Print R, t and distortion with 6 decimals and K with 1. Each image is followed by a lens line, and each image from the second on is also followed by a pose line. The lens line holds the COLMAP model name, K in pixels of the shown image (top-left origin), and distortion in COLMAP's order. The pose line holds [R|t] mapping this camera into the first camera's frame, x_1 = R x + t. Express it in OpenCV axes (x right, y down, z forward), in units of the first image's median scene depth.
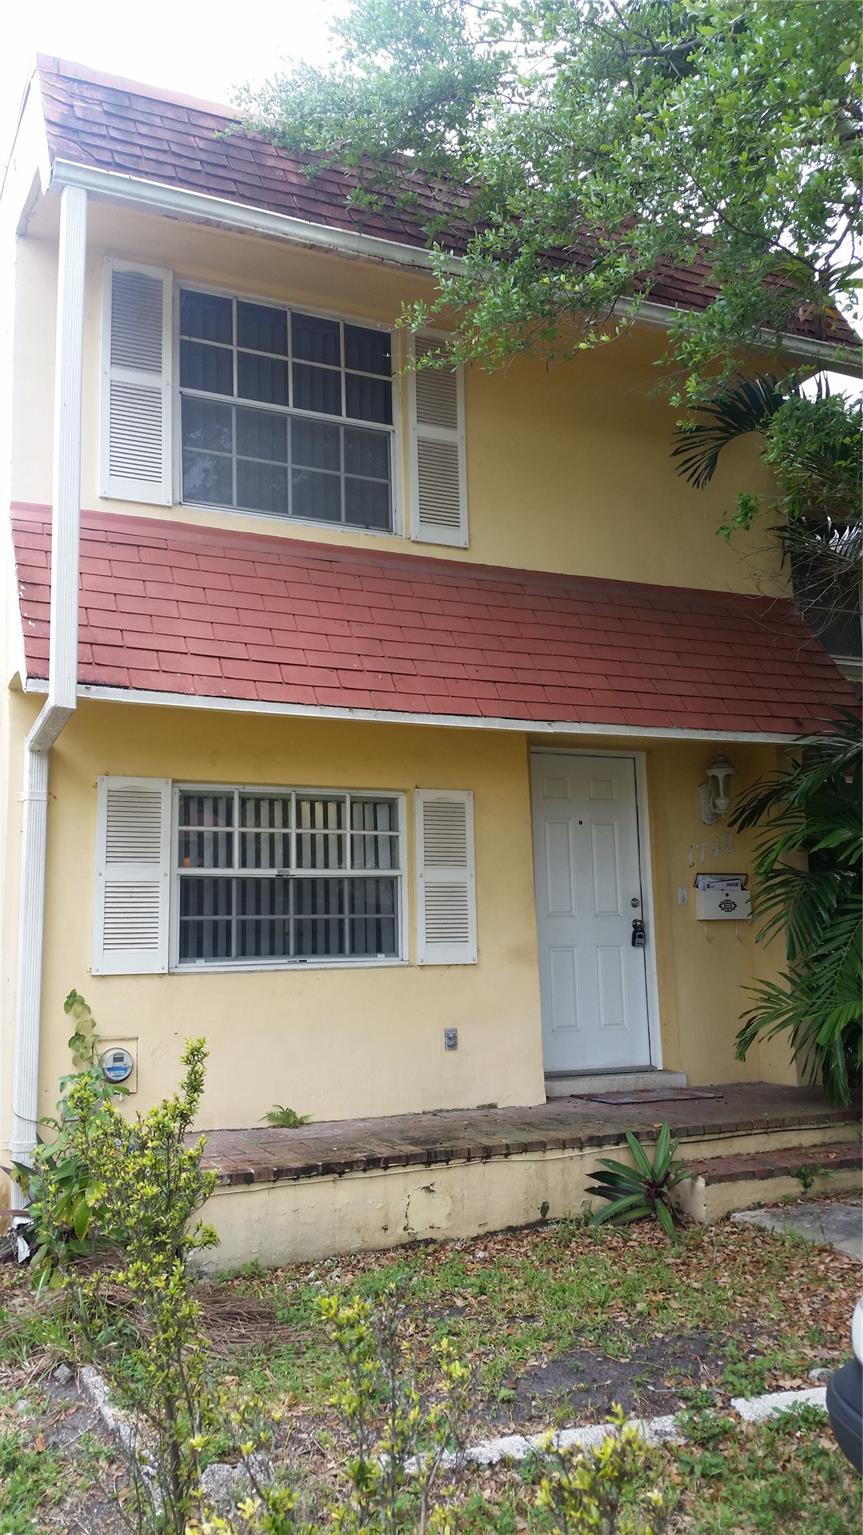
lens RADIAL K [[1263.0, 0, 432.0], [0, 1263.0, 758.1], [0, 0, 1]] dist [0.072893, -0.065451]
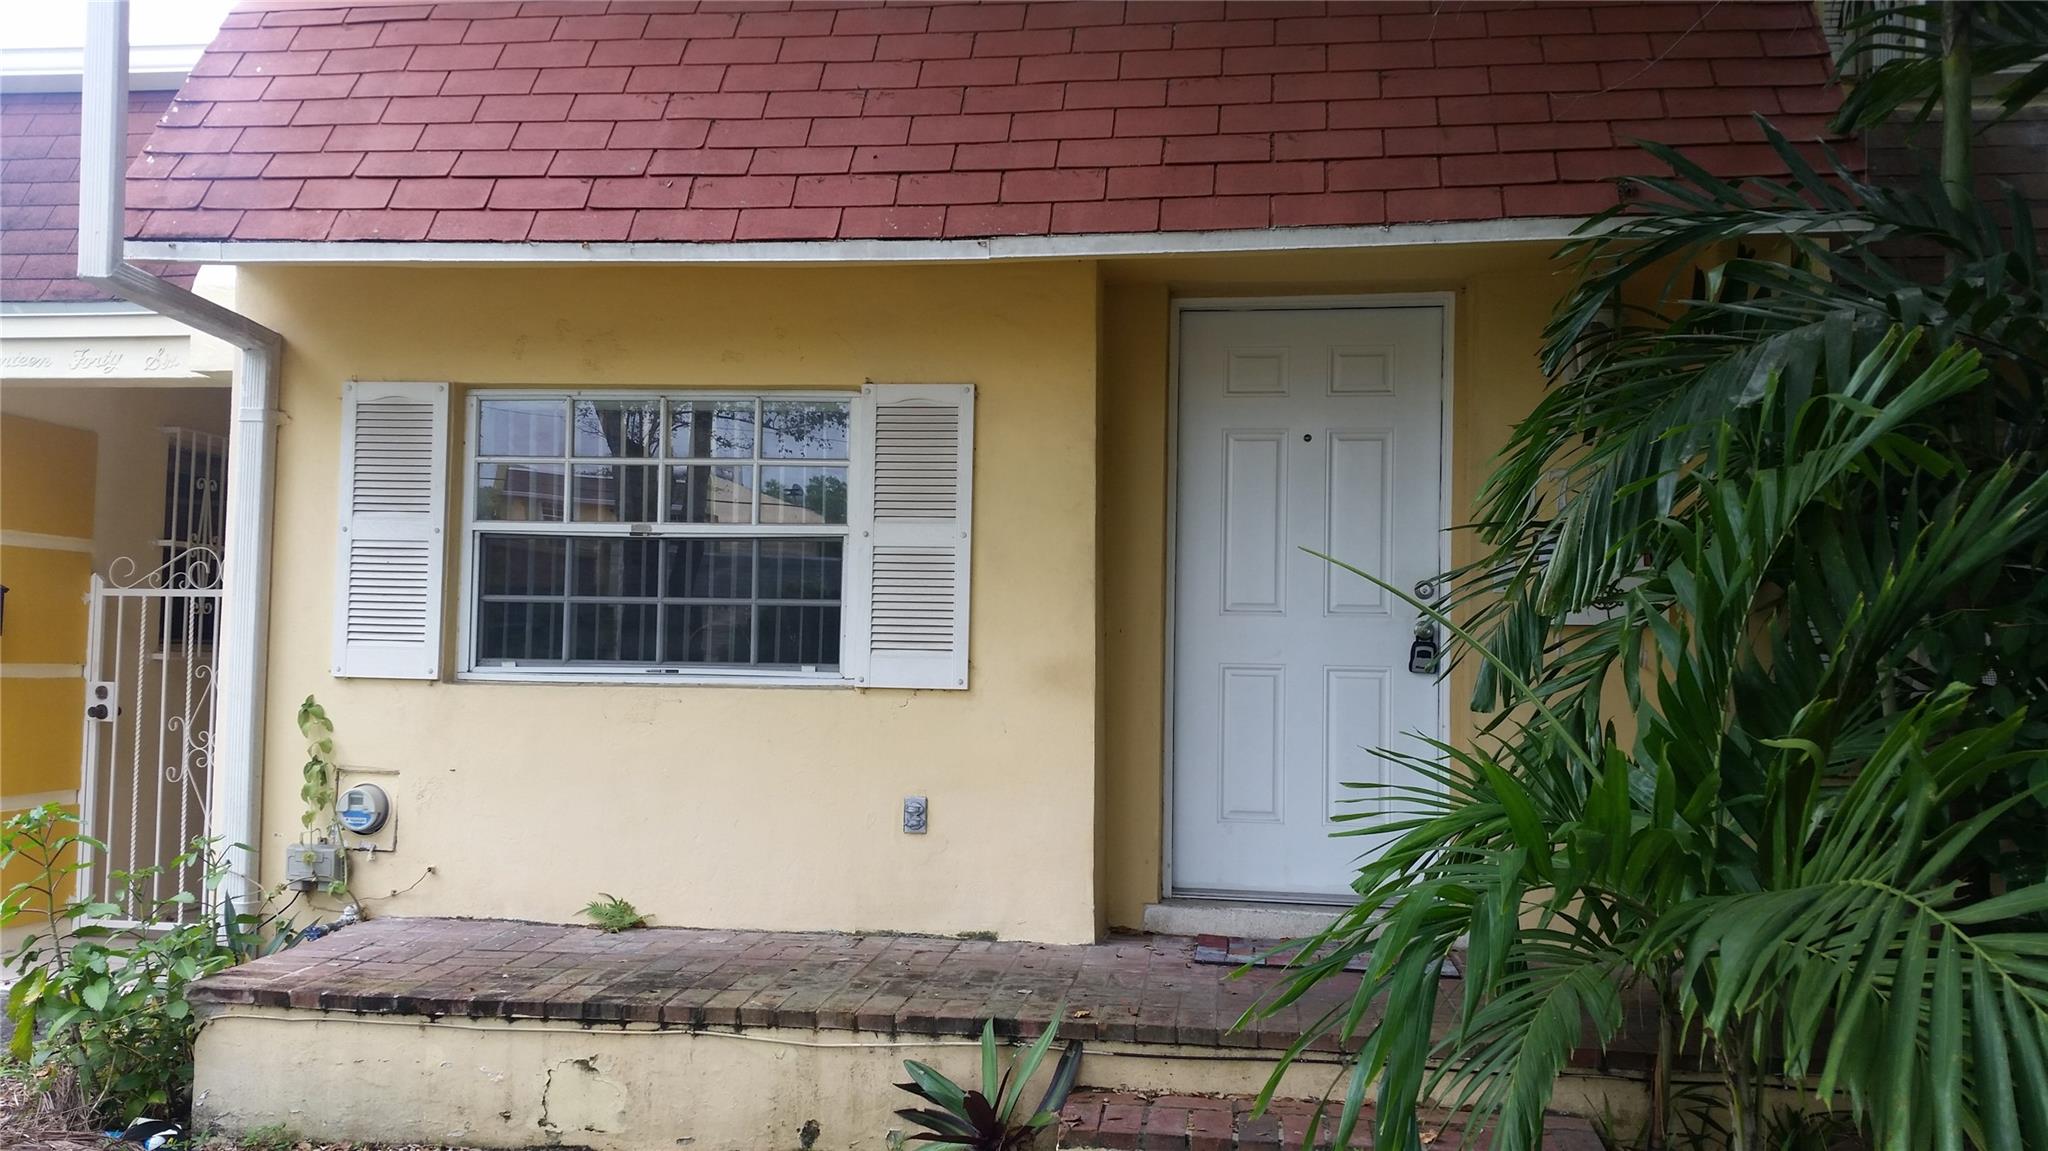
lens RADIAL K [[1685.1, 0, 1034.8], [0, 1685.1, 592.0], [0, 0, 1]] dist [0.072893, -0.065451]
pose [[0.831309, 0.014019, -0.555633, 0.538855], [0.047799, 0.994175, 0.096597, 0.053863], [0.553751, -0.106861, 0.825797, 0.448961]]
